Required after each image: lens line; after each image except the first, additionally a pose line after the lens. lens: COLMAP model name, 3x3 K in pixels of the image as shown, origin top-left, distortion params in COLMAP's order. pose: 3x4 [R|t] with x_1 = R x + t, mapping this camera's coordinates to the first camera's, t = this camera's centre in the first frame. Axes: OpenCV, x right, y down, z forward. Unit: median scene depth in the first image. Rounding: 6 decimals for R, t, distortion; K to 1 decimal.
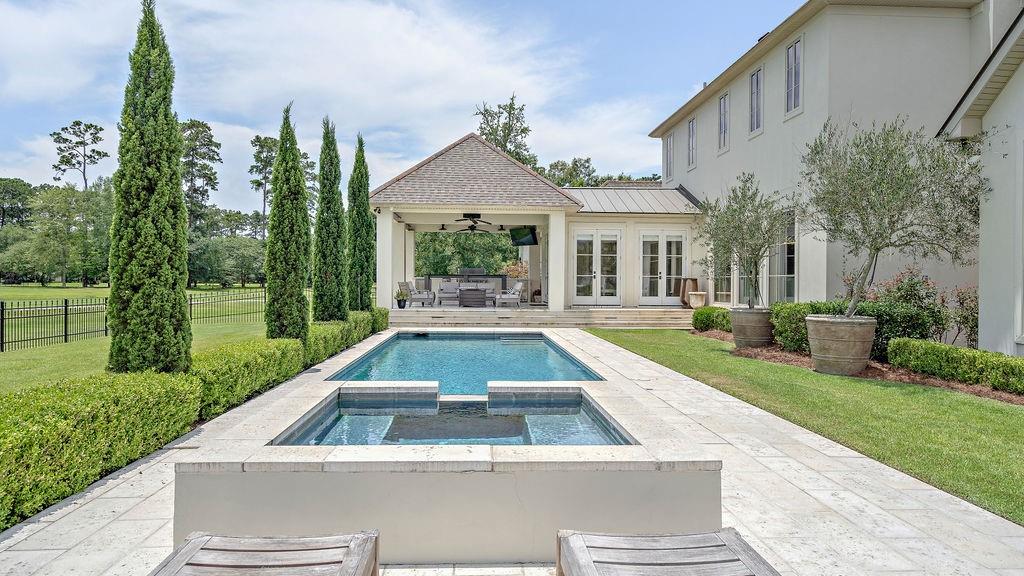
lens RADIAL K [[673.7, 0, 515.3], [0, 673.7, 284.9], [0, 0, 1]] dist [0.004832, 0.002957]
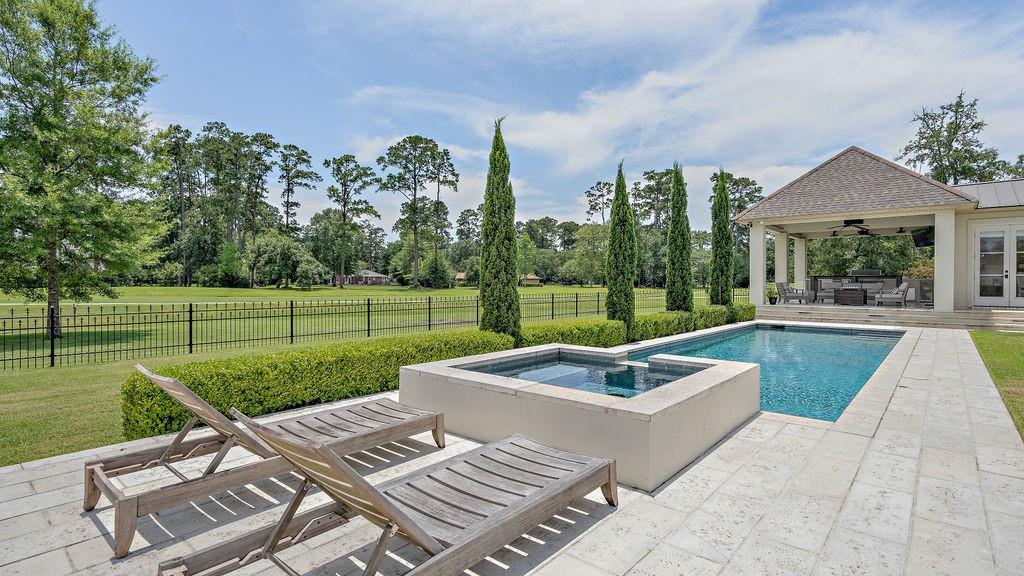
lens RADIAL K [[510.8, 0, 506.0], [0, 510.8, 286.5], [0, 0, 1]] dist [-0.004863, -0.000824]
pose [[0.708621, 0.000830, -0.705589, 0.122832], [-0.000358, 1.000000, 0.000816, 0.001999], [0.705589, -0.000326, 0.708621, 0.017074]]
